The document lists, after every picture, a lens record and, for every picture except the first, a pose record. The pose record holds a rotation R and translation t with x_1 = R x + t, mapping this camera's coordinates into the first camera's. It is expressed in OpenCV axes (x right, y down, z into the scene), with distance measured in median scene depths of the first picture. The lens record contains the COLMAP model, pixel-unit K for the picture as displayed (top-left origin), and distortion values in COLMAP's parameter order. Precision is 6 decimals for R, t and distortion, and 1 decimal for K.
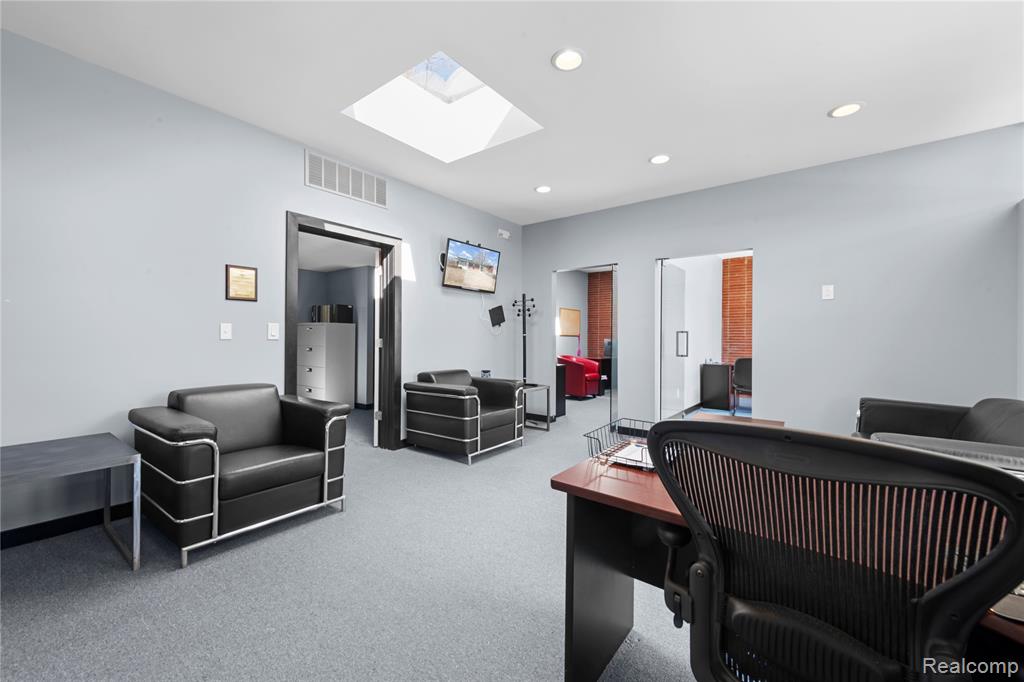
lens RADIAL K [[412.3, 0, 510.7], [0, 412.3, 347.8], [0, 0, 1]] dist [0.017250, -0.000293]
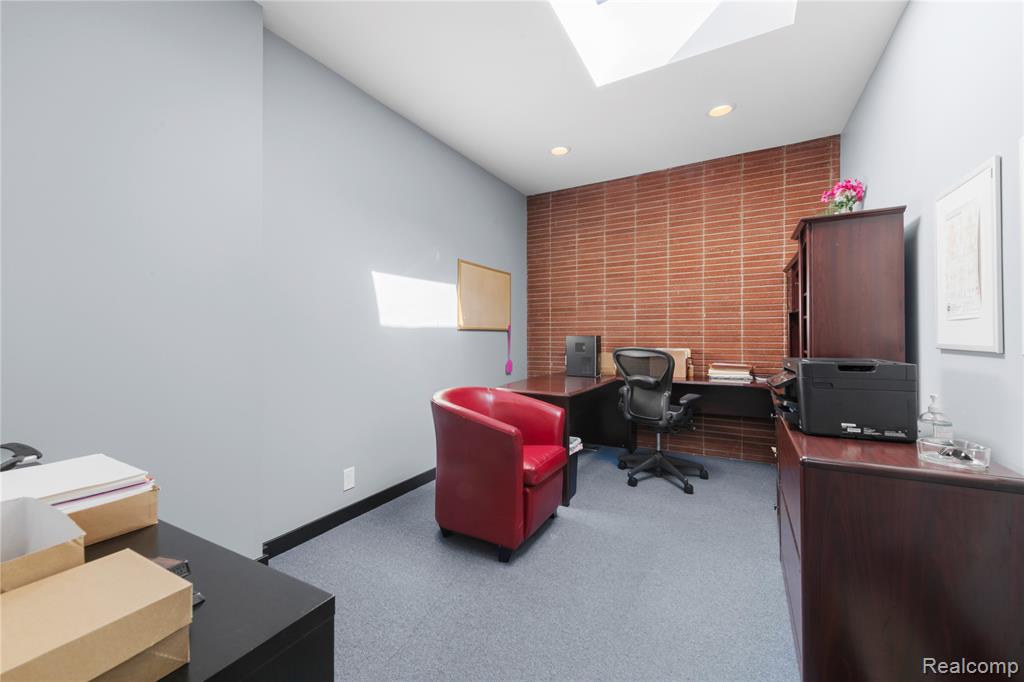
lens RADIAL K [[412.3, 0, 510.7], [0, 412.3, 347.8], [0, 0, 1]] dist [0.017250, -0.000293]
pose [[0.989141, -0.011274, 0.146538, 0.107810], [0.009497, 0.999873, 0.012816, -0.016251], [-0.146664, -0.011285, 0.989122, 0.590682]]
